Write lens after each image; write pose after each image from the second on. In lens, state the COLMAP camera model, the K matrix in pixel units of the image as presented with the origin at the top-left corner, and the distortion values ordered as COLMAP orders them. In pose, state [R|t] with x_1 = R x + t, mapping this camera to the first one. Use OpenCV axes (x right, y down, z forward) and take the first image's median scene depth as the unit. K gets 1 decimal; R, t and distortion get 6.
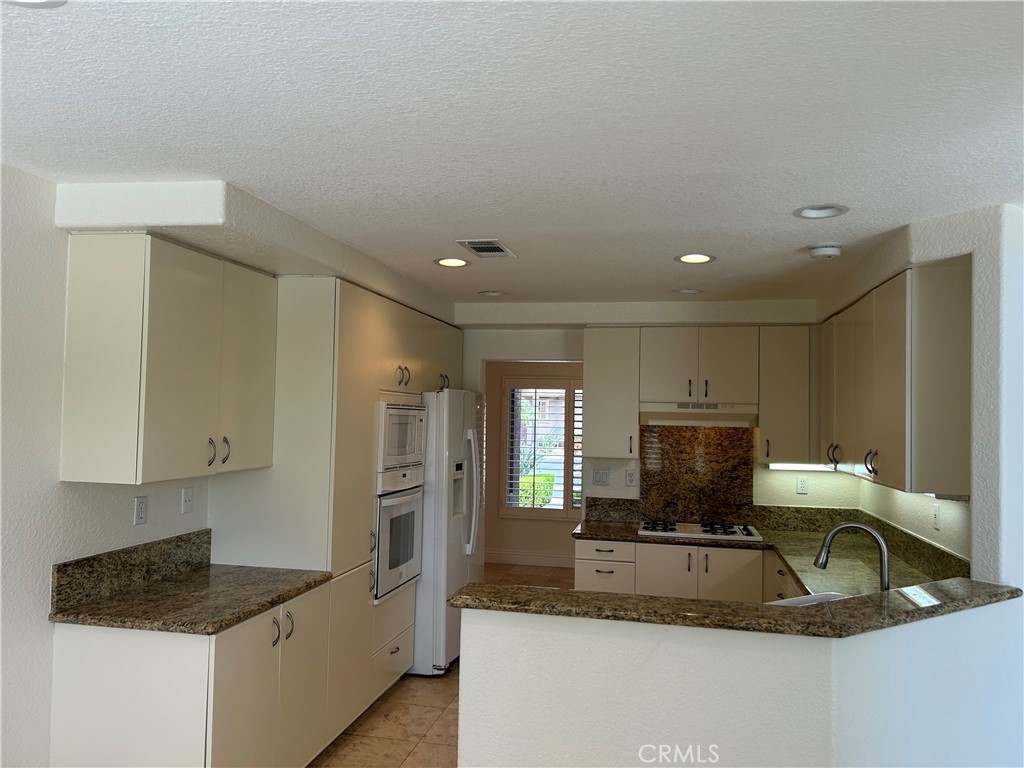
lens RADIAL K [[764.3, 0, 521.4], [0, 764.3, 387.6], [0, 0, 1]] dist [0.056100, -0.074478]
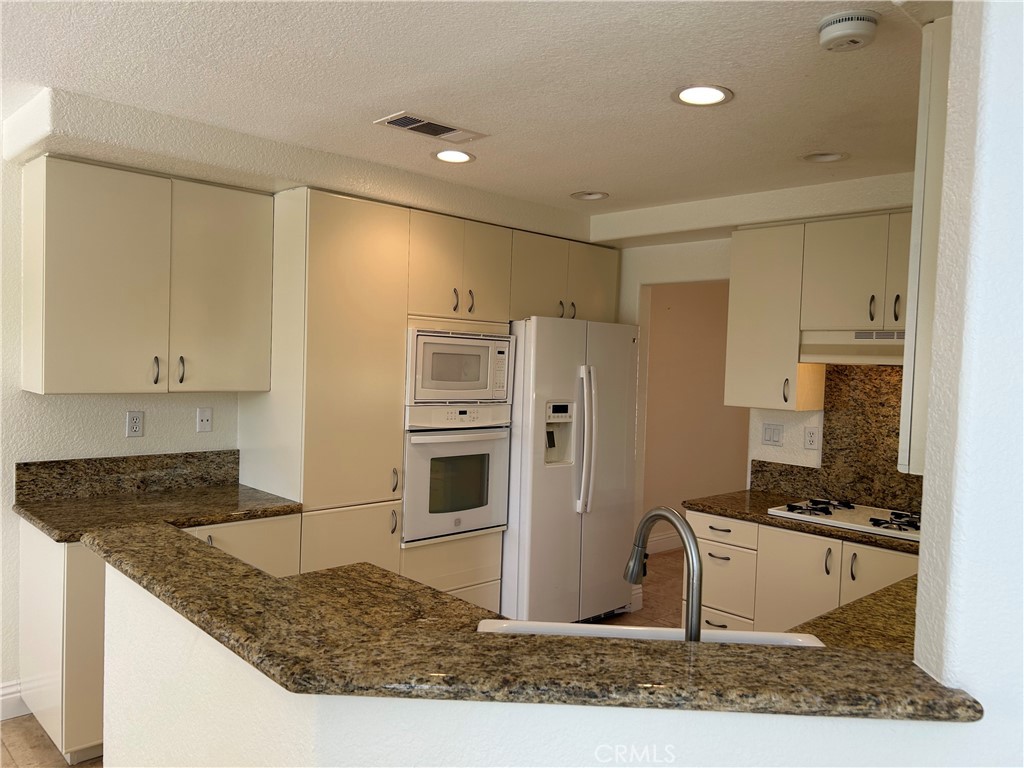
lens RADIAL K [[769.8, 0, 513.8], [0, 769.8, 390.2], [0, 0, 1]] dist [0.057016, -0.052606]
pose [[0.821152, 0.031847, -0.569820, 0.379279], [0.003079, 0.998180, 0.060225, 0.032645], [0.570701, -0.051208, 0.819560, 0.282057]]
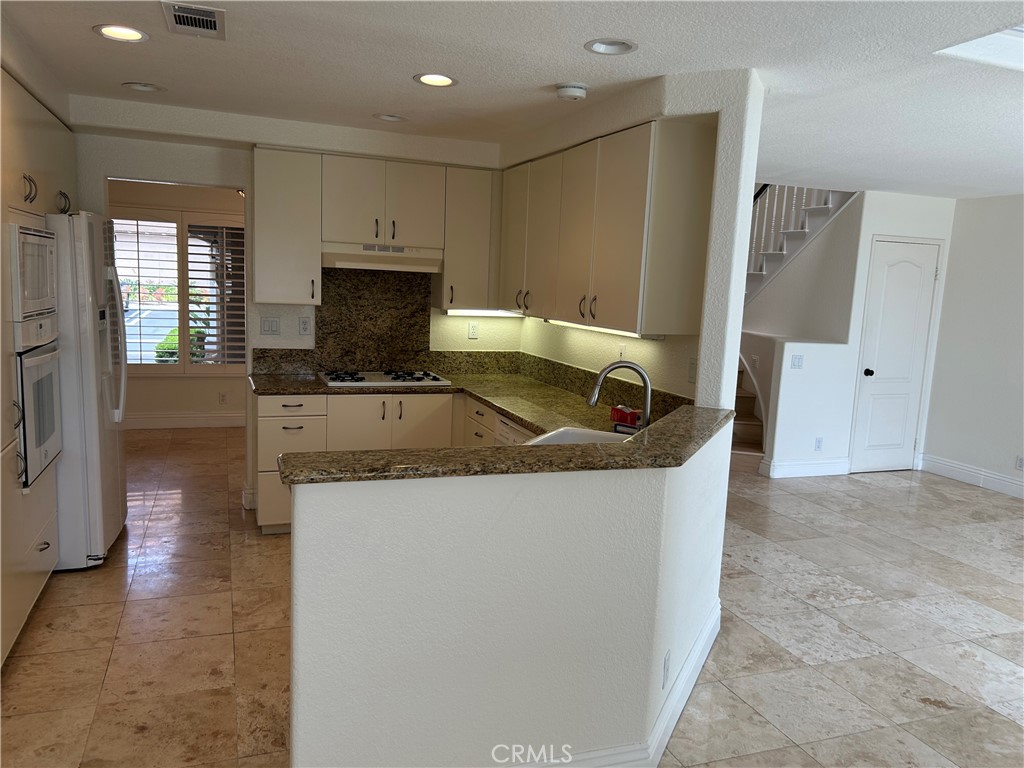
lens RADIAL K [[769.8, 0, 513.8], [0, 769.8, 390.2], [0, 0, 1]] dist [0.057016, -0.052606]
pose [[0.849988, -0.058511, 0.523543, -0.152624], [-0.046621, 0.981558, 0.185390, 0.012317], [-0.524735, -0.181987, 0.831585, 0.103042]]
